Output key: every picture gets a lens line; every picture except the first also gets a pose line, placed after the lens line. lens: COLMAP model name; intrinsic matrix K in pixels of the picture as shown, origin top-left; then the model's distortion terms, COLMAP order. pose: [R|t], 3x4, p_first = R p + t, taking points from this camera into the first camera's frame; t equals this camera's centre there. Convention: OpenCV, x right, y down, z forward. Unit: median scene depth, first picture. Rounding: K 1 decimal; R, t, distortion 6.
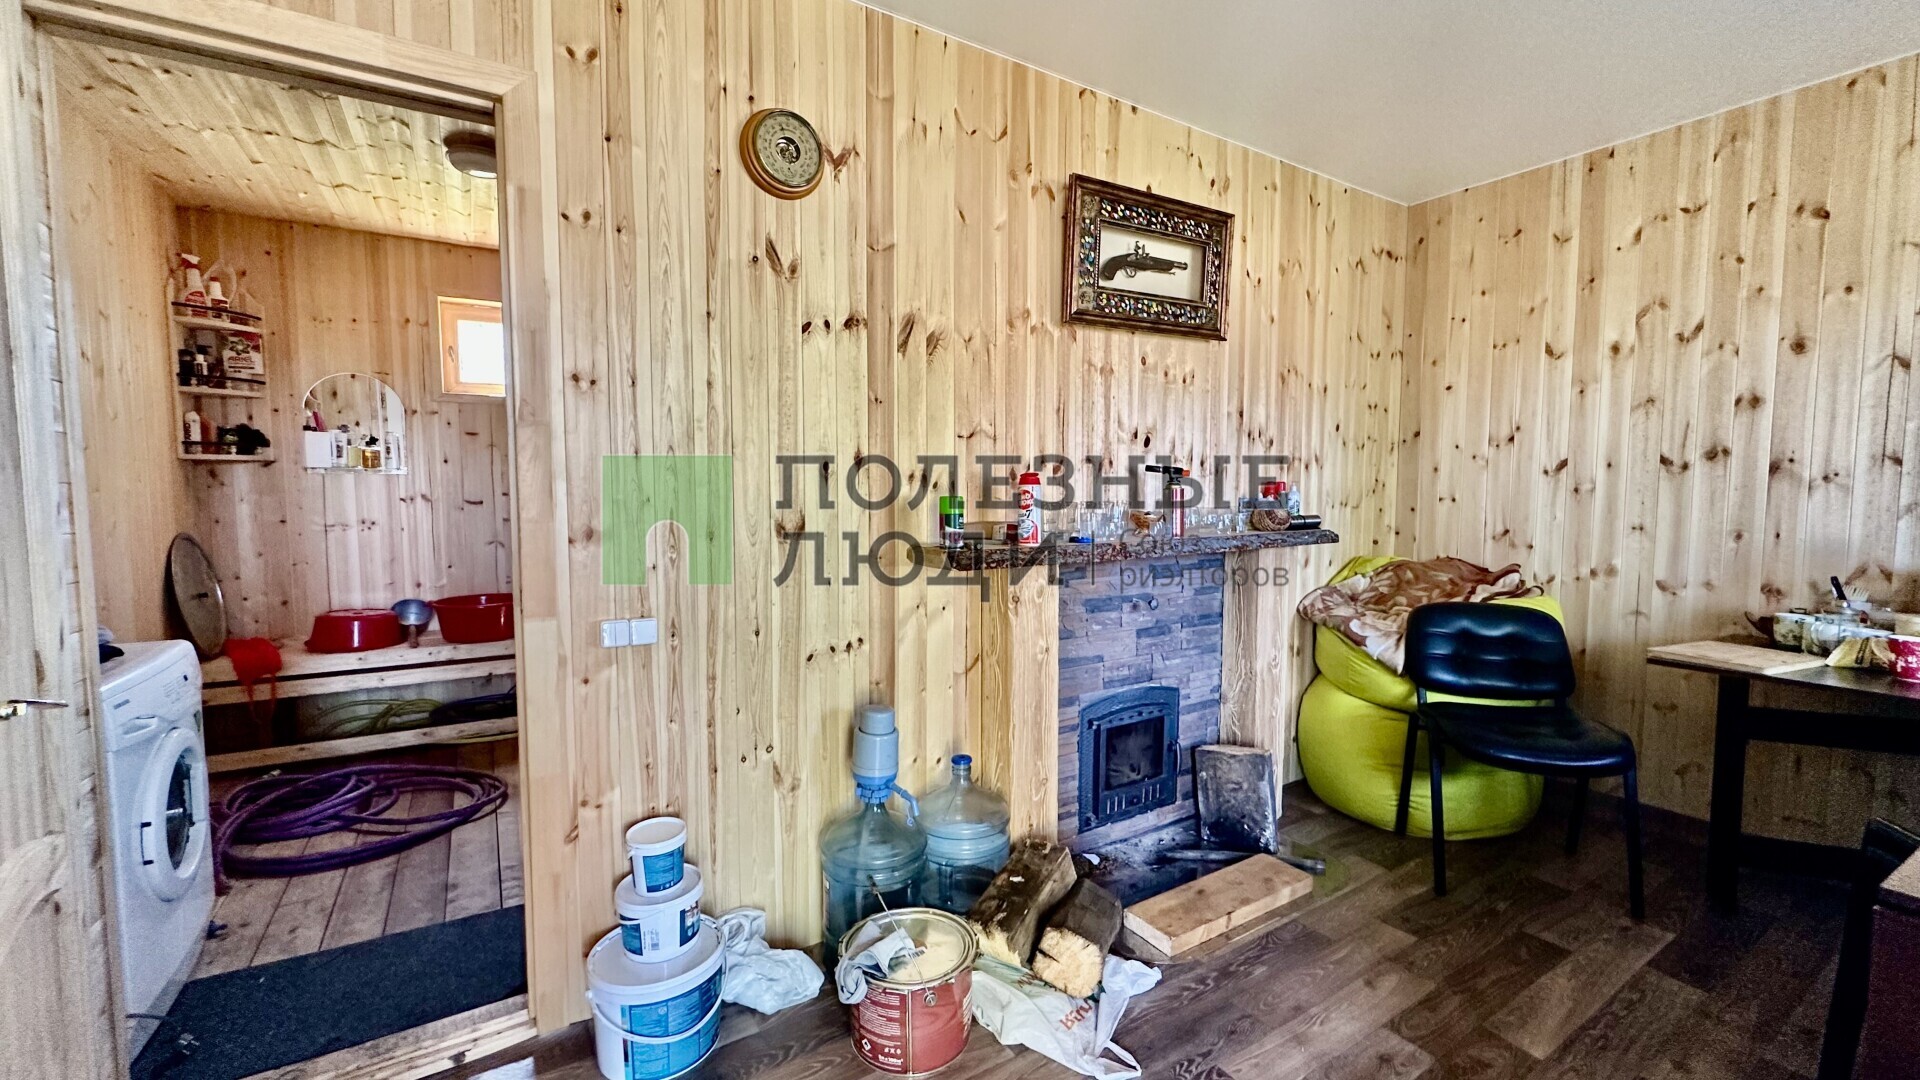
lens RADIAL K [[775.9, 0, 957.9], [0, 775.9, 539.4], [0, 0, 1]] dist [0.002850, 0.000725]
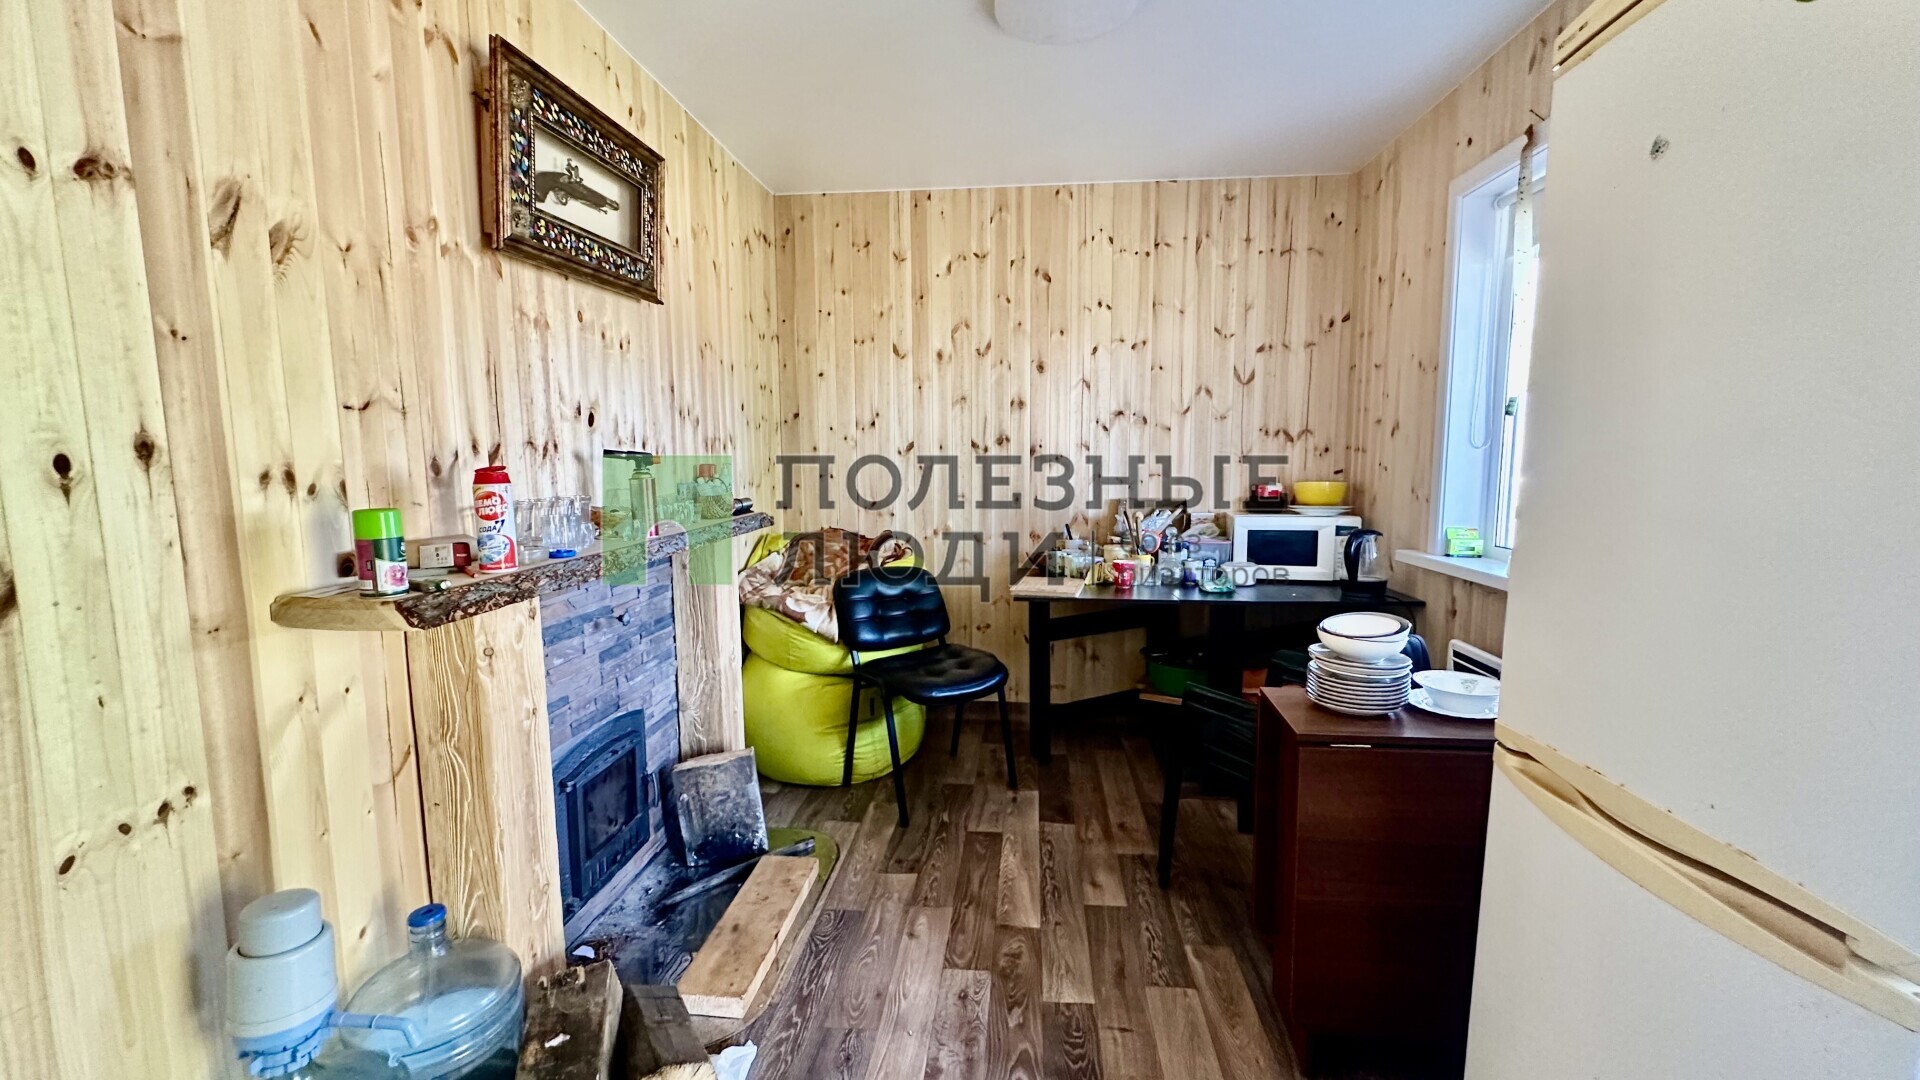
lens RADIAL K [[775.9, 0, 961.3], [0, 775.9, 540.1], [0, 0, 1]] dist [0.002850, 0.000725]
pose [[0.607953, -0.095117, 0.788255, -0.209807], [0.057965, 0.995466, 0.075414, -0.050325], [-0.791854, -0.000157, 0.610710, 0.260263]]
